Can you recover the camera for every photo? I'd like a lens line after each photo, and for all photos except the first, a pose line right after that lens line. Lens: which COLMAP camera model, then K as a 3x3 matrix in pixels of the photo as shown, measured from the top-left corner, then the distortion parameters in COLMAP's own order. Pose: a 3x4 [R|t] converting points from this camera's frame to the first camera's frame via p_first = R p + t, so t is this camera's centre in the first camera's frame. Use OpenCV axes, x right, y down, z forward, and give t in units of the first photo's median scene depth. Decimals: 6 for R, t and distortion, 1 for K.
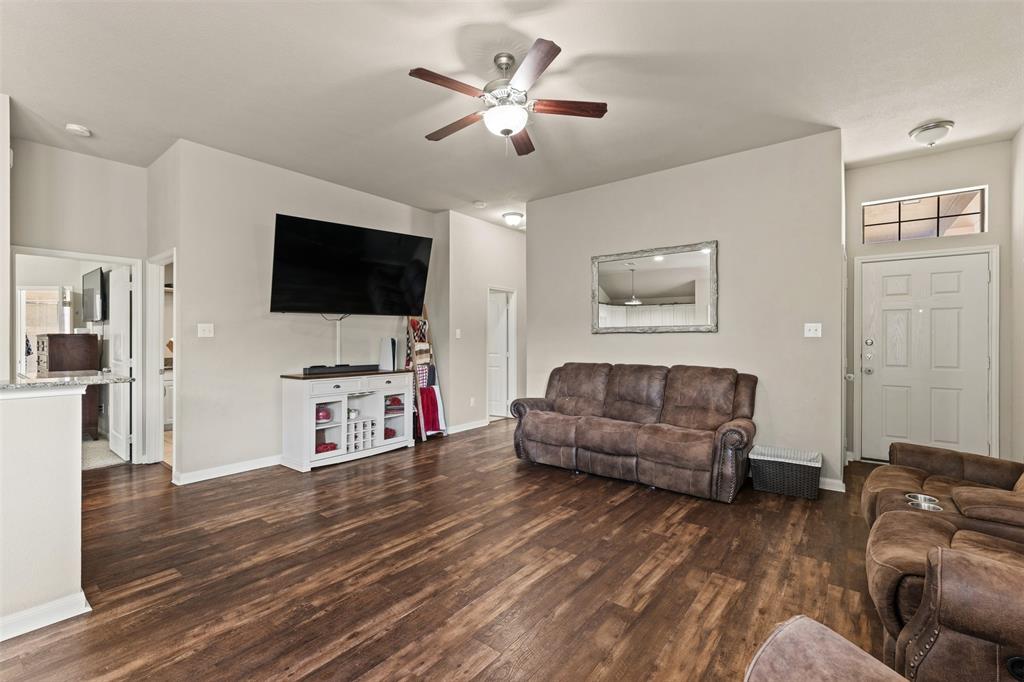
lens RADIAL K [[436.0, 0, 512.0], [0, 436.0, 341.0], [0, 0, 1]] dist [-0.000685, 0.000389]
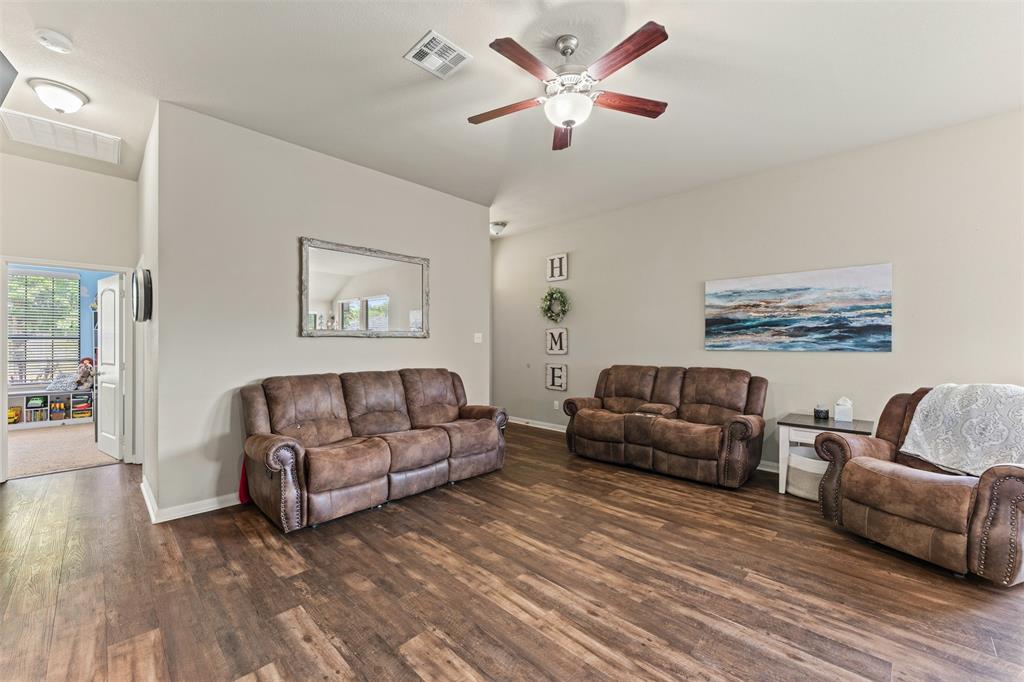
lens RADIAL K [[404.9, 0, 512.0], [0, 404.9, 341.0], [0, 0, 1]] dist [0.001514, 0.000044]
pose [[0.119657, 0.007592, 0.992786, -0.785484], [0.002169, 0.999966, -0.007909, -0.004381], [-0.992813, 0.003100, 0.119637, 0.896031]]
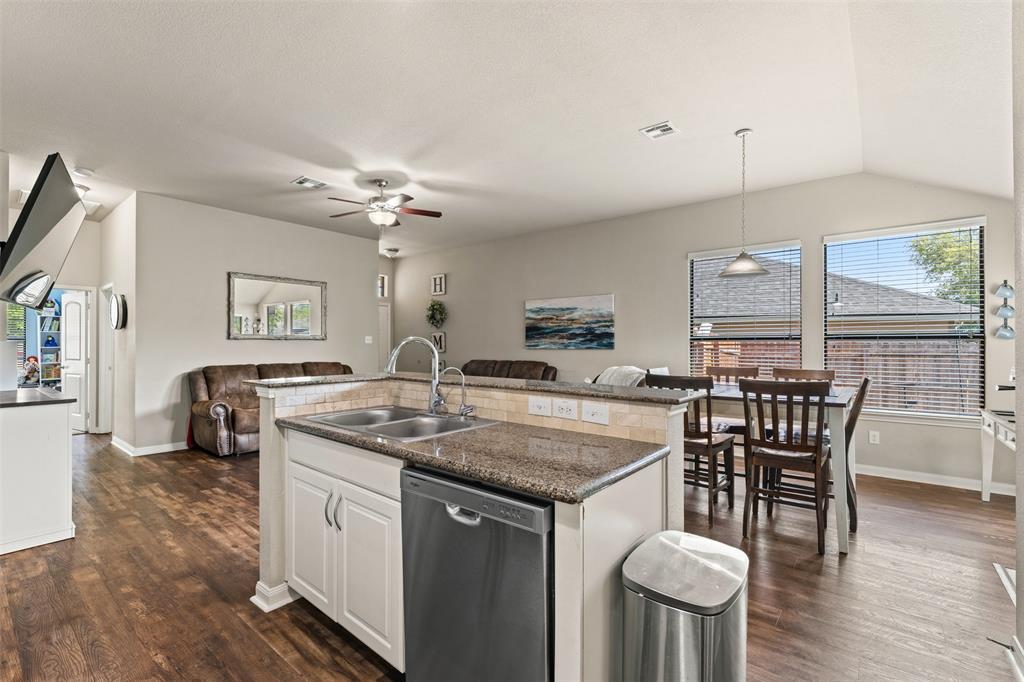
lens RADIAL K [[450.7, 0, 512.0], [0, 450.7, 341.0], [0, 0, 1]] dist [0.000597, 0.000180]
pose [[0.033762, 0.008128, 0.999397, -1.557851], [0.001871, 0.999965, -0.008196, -0.002320], [-0.999428, 0.002147, 0.033745, 0.383631]]
